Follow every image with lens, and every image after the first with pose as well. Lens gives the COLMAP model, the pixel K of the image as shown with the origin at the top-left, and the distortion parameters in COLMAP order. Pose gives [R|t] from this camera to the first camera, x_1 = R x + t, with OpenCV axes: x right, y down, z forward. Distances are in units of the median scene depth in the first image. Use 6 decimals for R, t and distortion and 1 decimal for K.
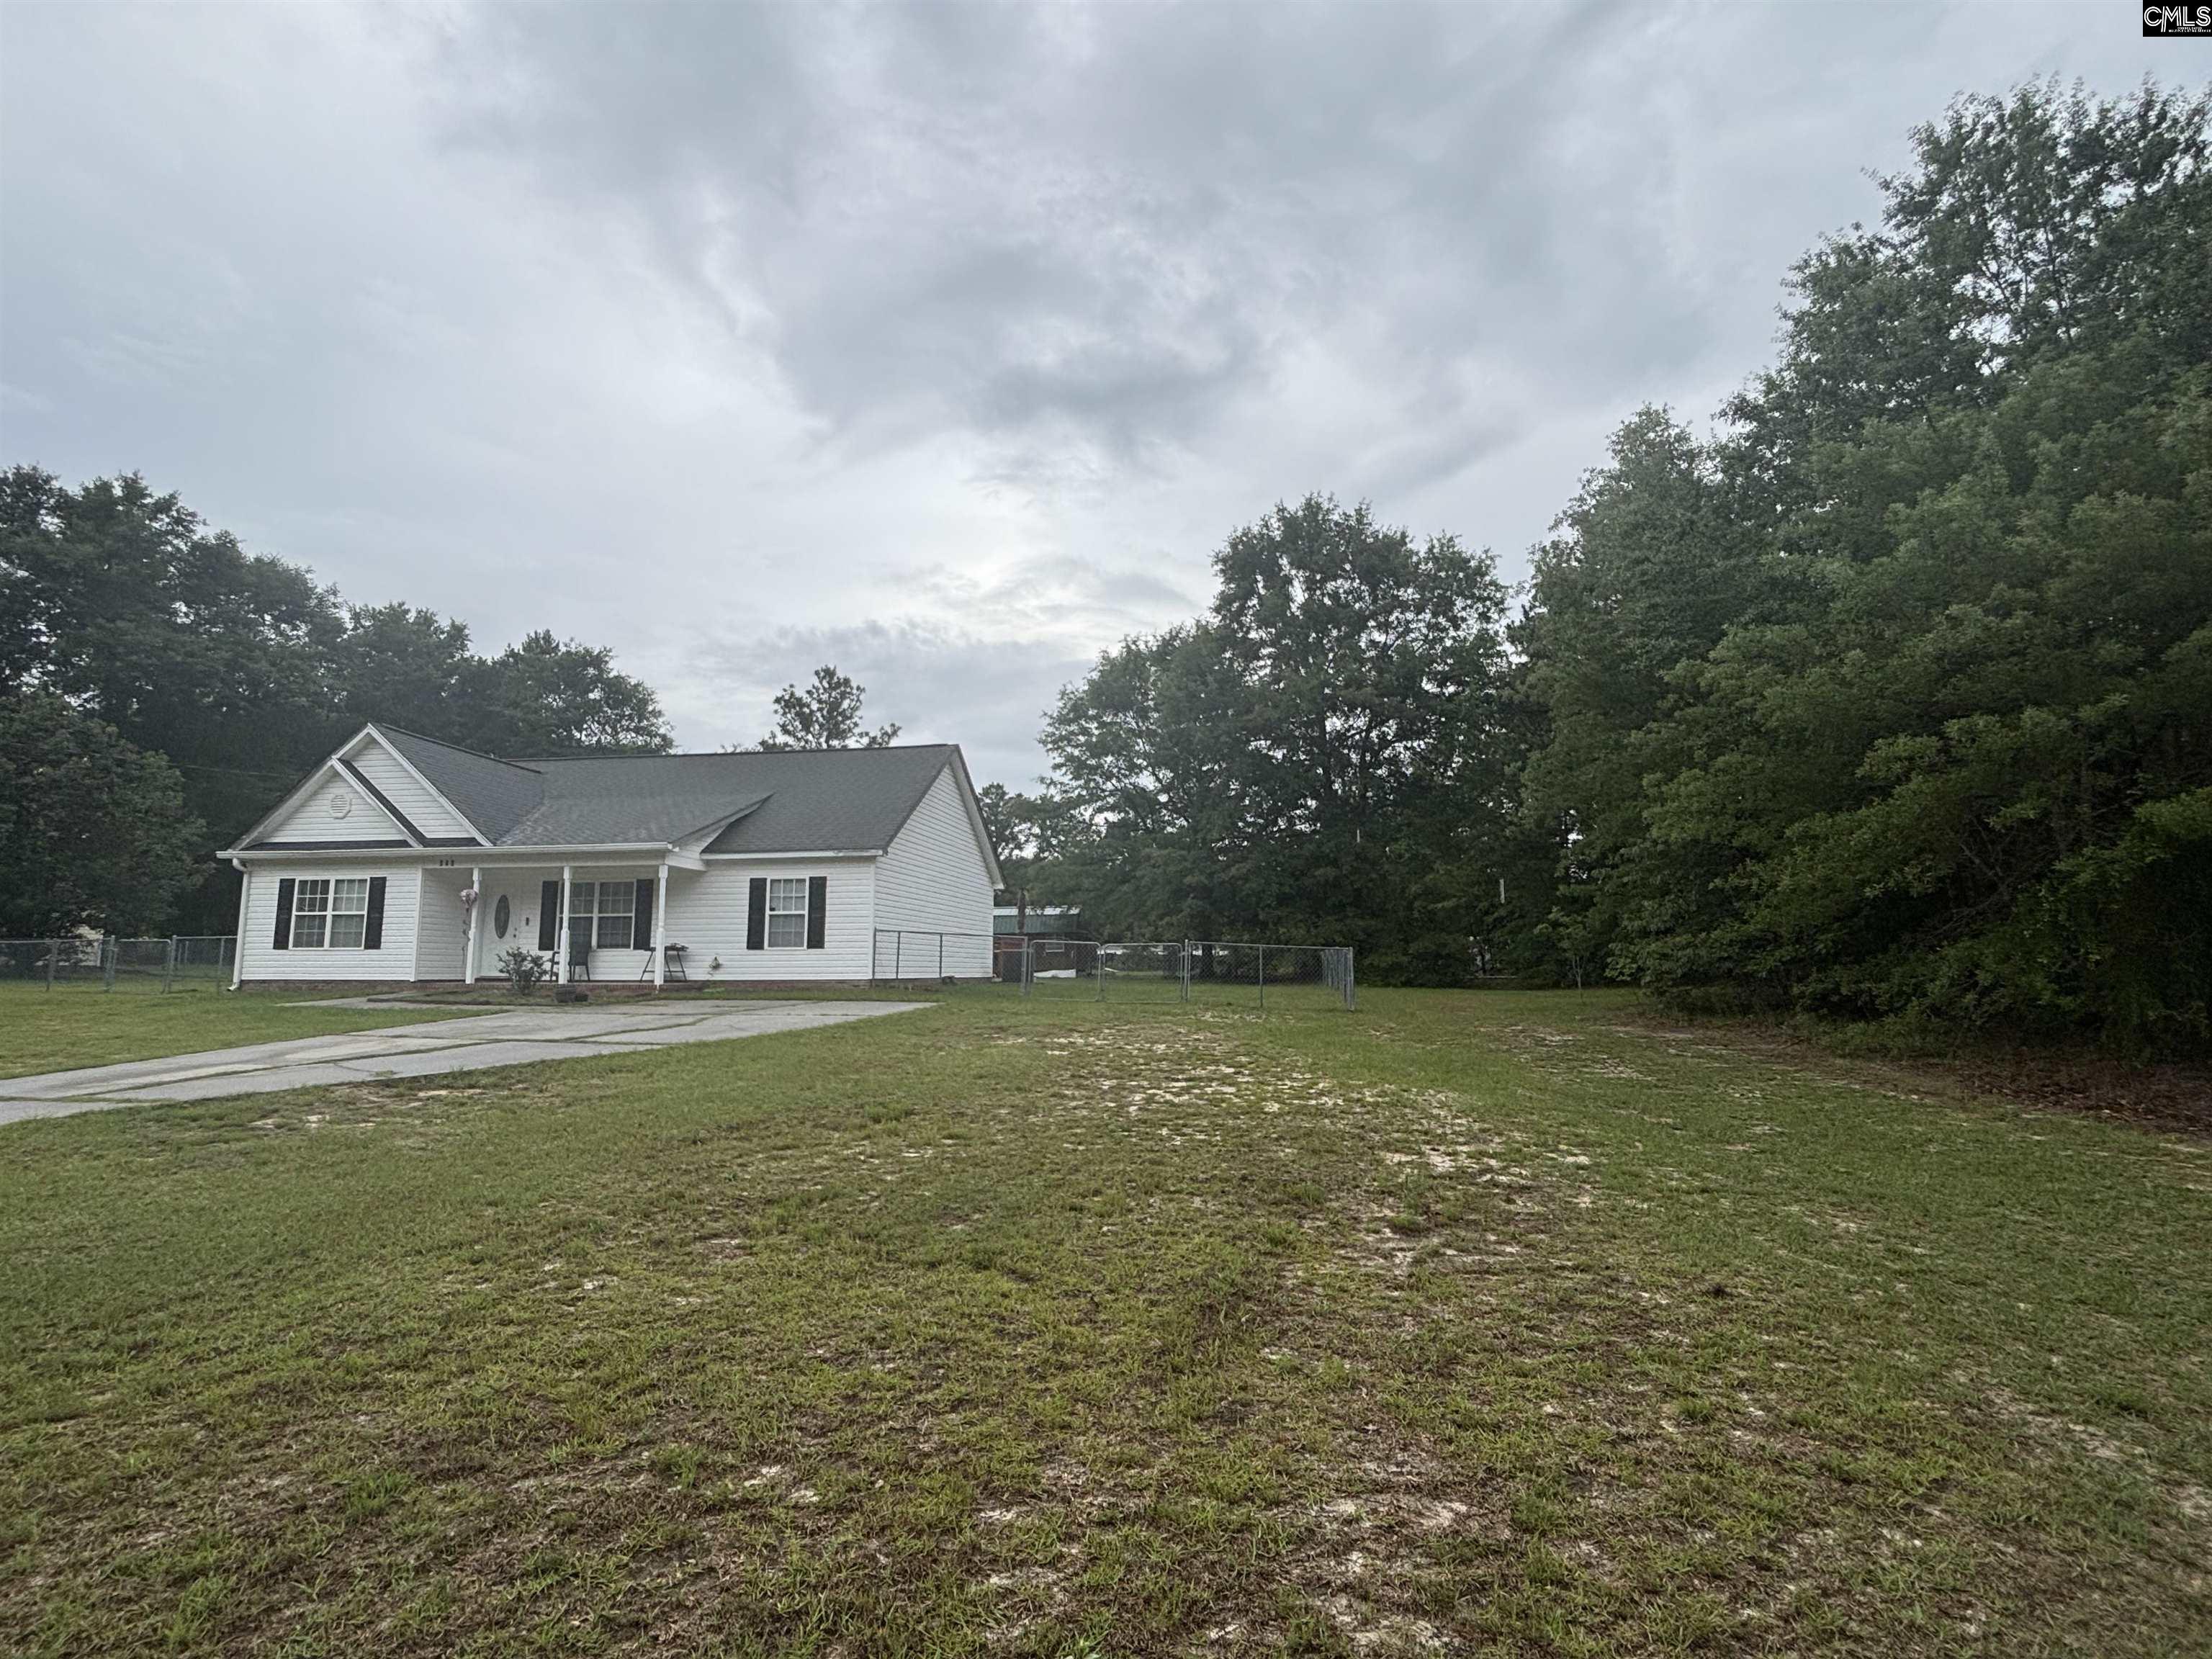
lens RADIAL K [[1072.1, 0, 1077.3], [0, 1072.1, 909.5], [0, 0, 1]] dist [-0.004238, -0.000796]
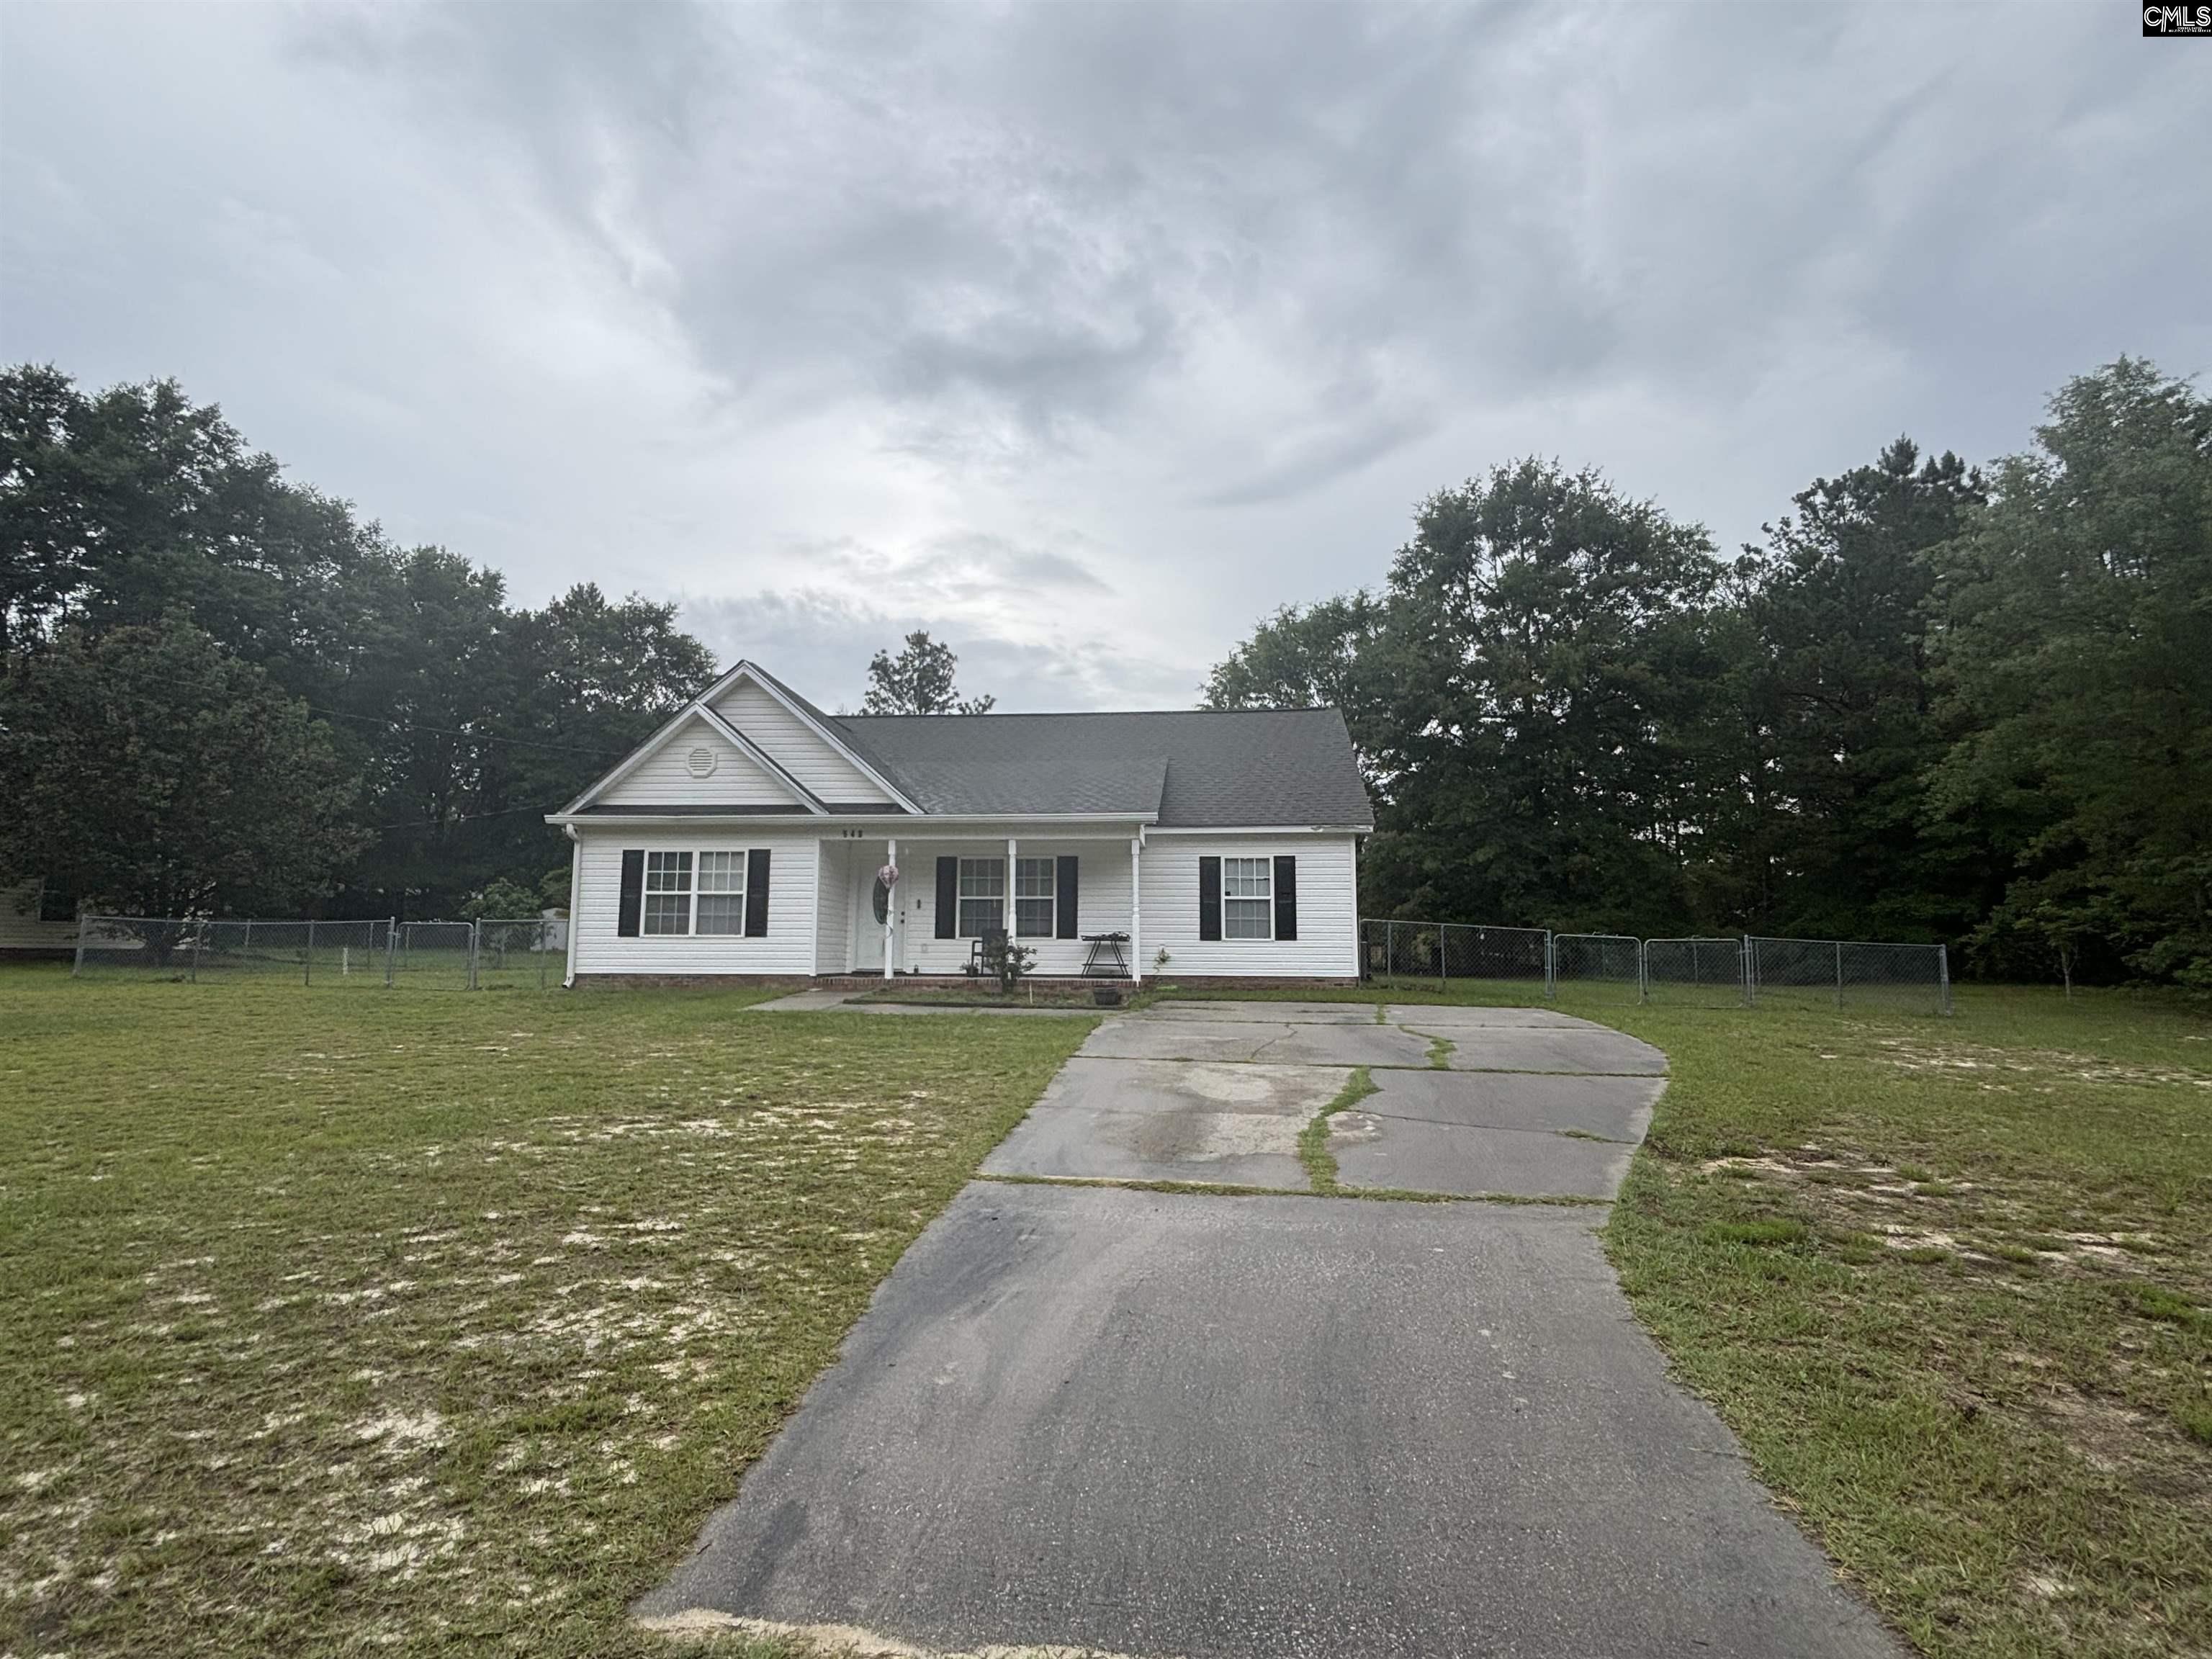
lens RADIAL K [[1113.3, 0, 1060.6], [0, 1113.3, 911.1], [0, 0, 1]] dist [-0.012328, 0.002797]
pose [[0.997186, 0.009596, 0.074351, -0.181626], [-0.010097, 0.999929, 0.006355, 0.003580], [-0.074284, -0.007088, 0.997212, 0.047637]]
